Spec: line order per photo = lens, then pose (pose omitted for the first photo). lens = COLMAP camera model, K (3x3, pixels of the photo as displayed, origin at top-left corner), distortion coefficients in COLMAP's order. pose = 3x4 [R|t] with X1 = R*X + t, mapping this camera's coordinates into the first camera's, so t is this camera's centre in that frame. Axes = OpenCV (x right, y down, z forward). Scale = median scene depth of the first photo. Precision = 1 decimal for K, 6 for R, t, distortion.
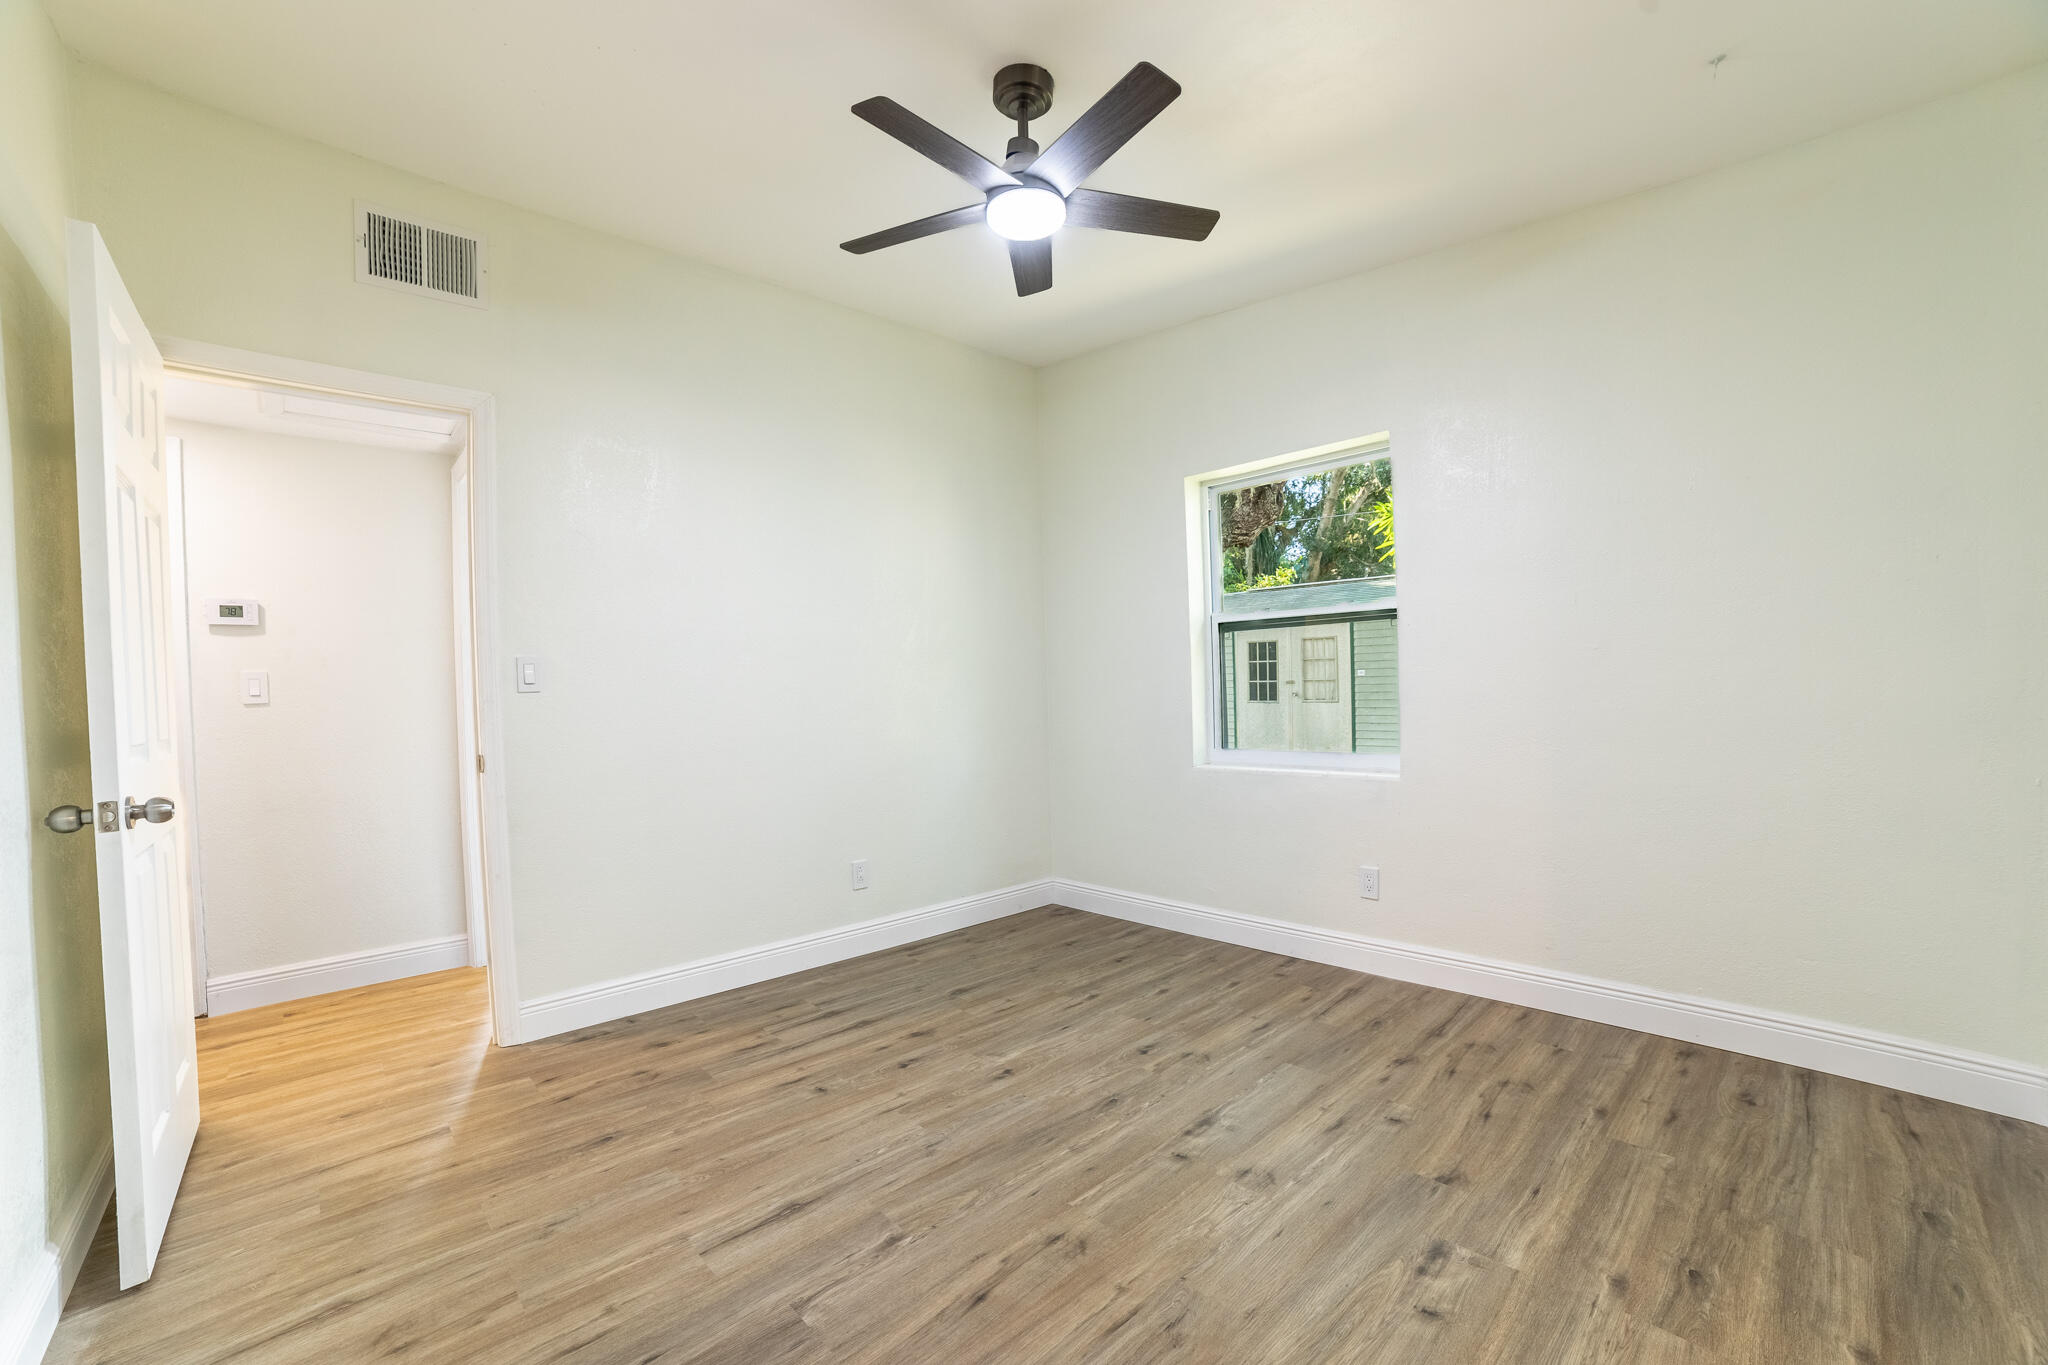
lens RADIAL K [[850.3, 0, 1022.7], [0, 850.3, 688.4], [0, 0, 1]] dist [-0.061285, 0.033412]
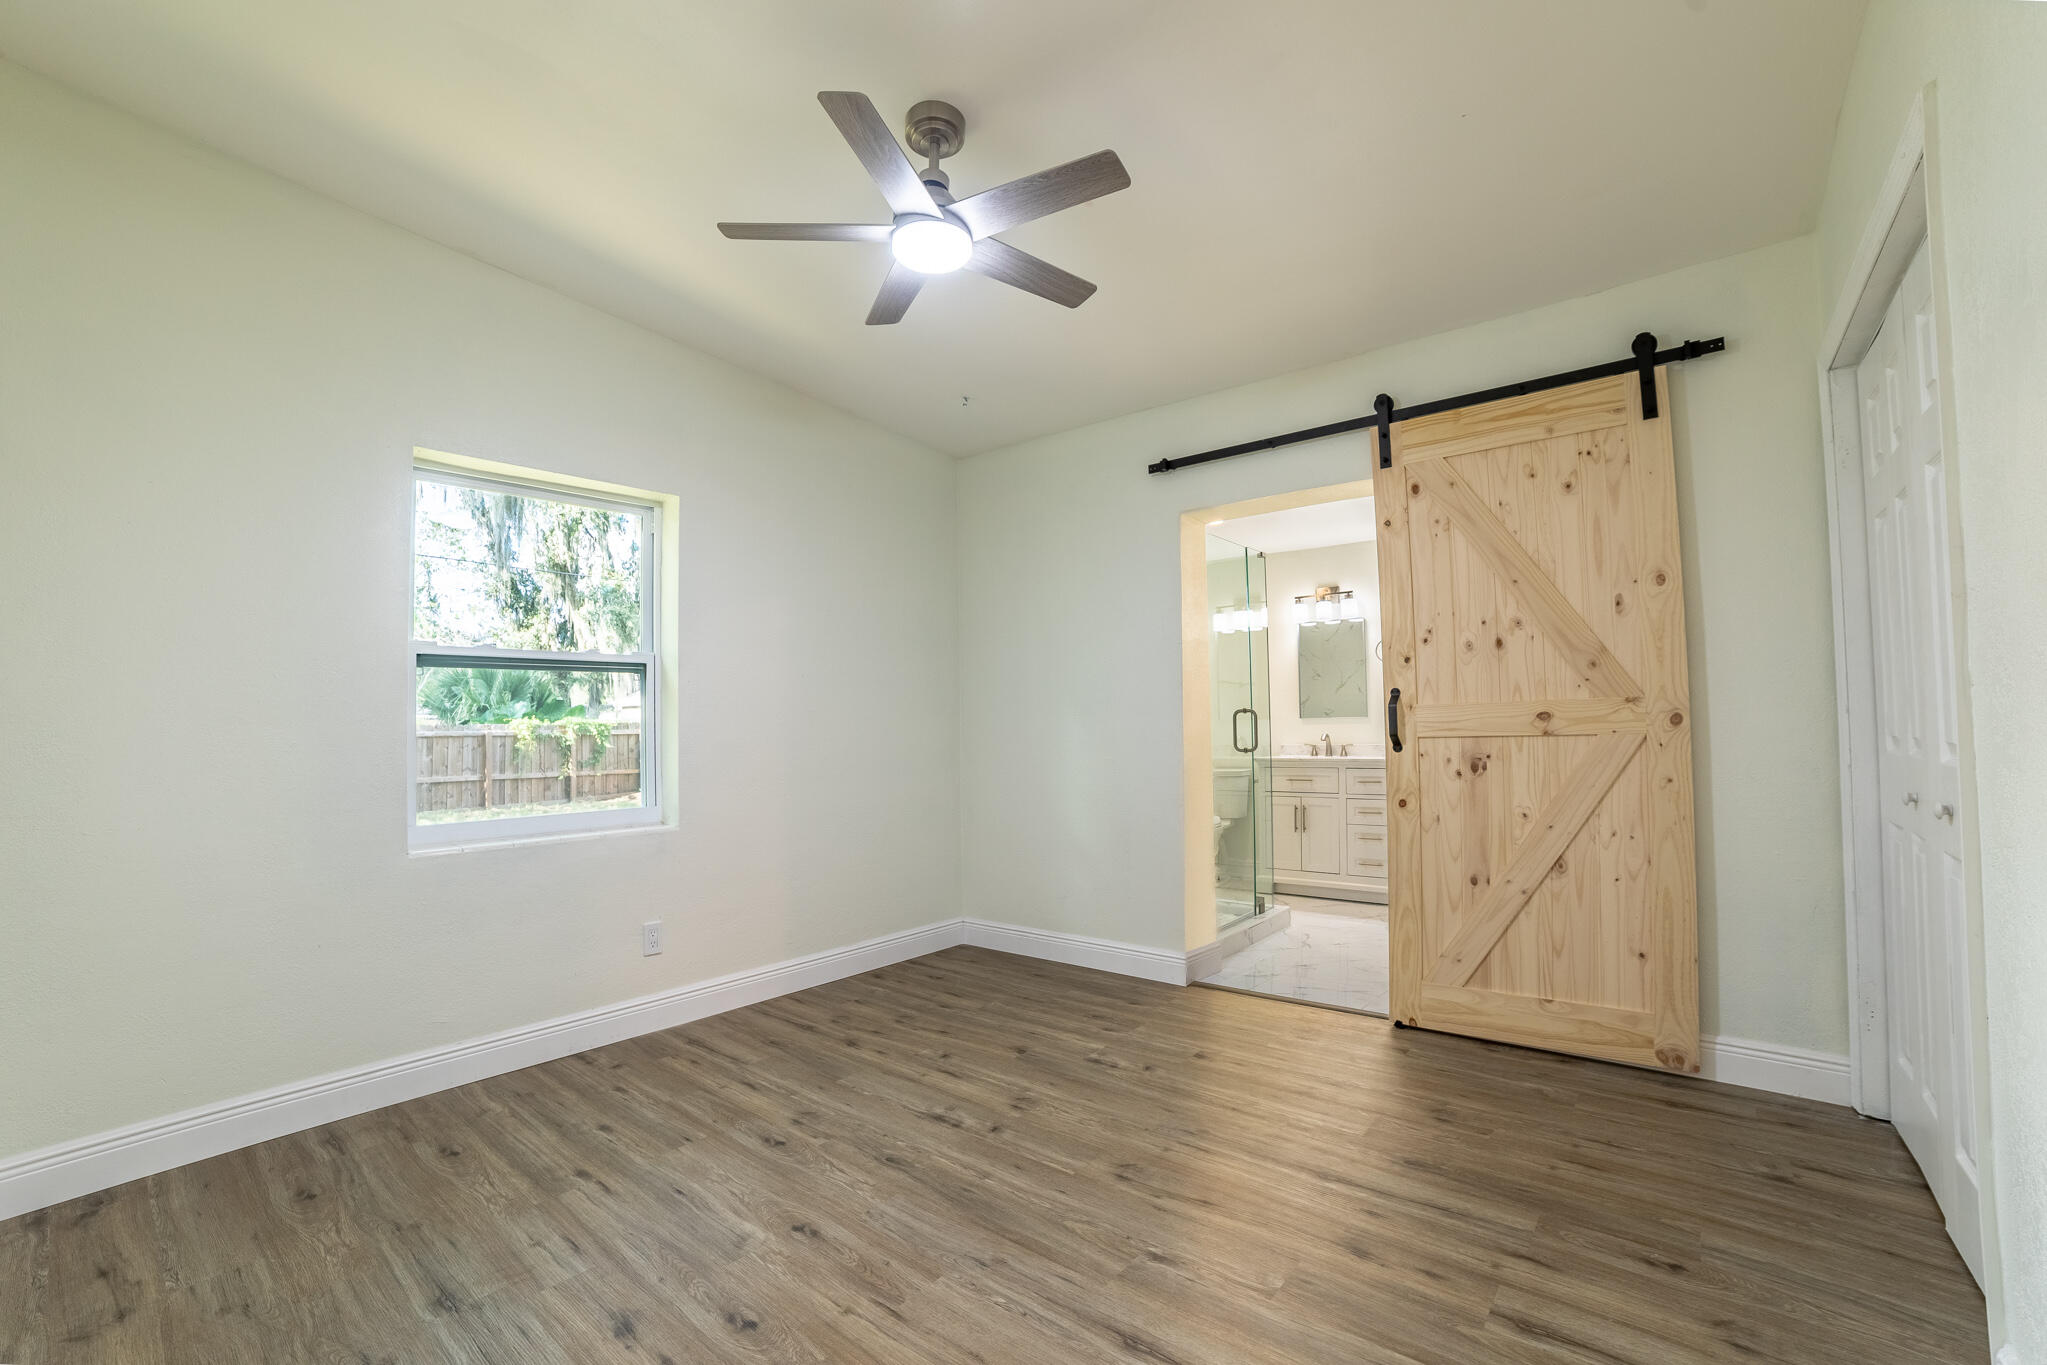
lens RADIAL K [[855.1, 0, 1023.5], [0, 855.1, 682.5], [0, 0, 1]] dist [-0.001475, 0.000417]
pose [[-0.154970, 0.099594, 0.982886, -0.886791], [-0.002646, 0.994860, -0.101225, 0.042078], [-0.987916, -0.018287, -0.153910, 0.954546]]
